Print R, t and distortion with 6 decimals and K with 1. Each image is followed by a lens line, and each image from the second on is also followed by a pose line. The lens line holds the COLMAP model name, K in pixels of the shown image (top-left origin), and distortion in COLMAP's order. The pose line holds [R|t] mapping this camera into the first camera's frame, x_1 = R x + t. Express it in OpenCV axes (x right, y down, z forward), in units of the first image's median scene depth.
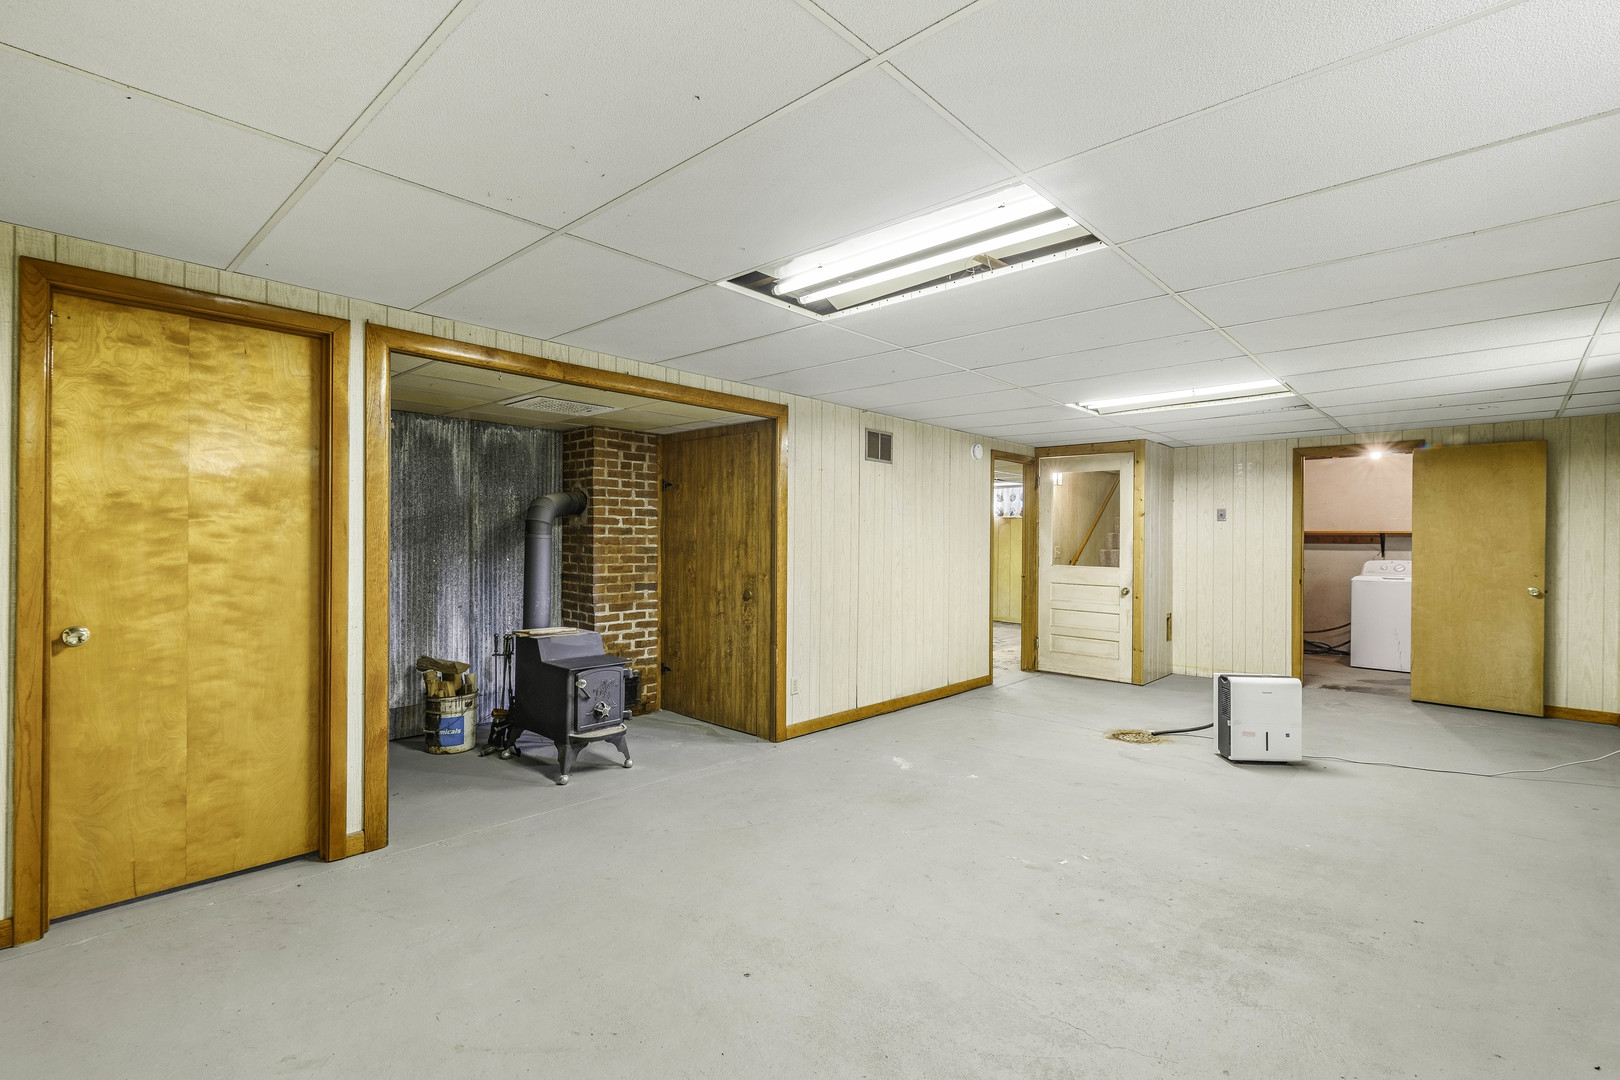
lens RADIAL K [[734.1, 0, 811.4], [0, 734.1, 538.9], [0, 0, 1]] dist [0.004827, -0.002334]
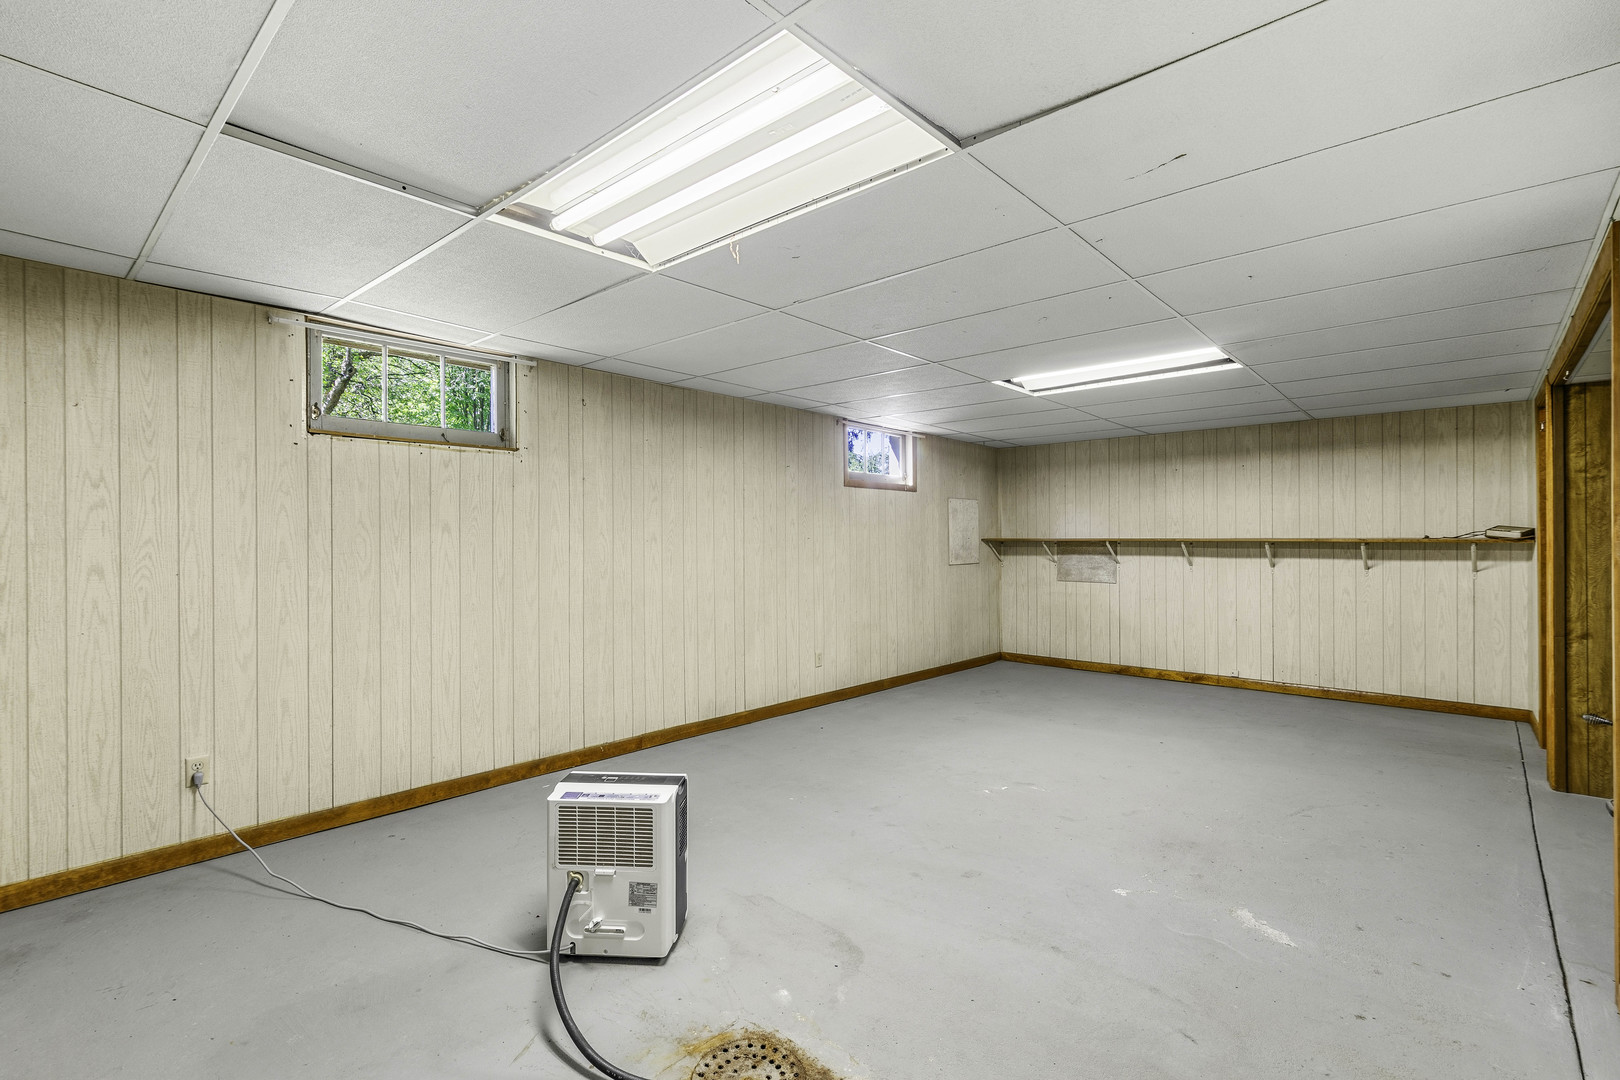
lens RADIAL K [[734.1, 0, 809.0], [0, 734.1, 538.9], [0, 0, 1]] dist [0.004827, -0.002334]
pose [[-0.999939, -0.008802, -0.006679, 0.389524], [-0.008783, 0.999957, -0.002884, 0.006259], [0.006704, -0.002825, -0.999974, 1.271401]]
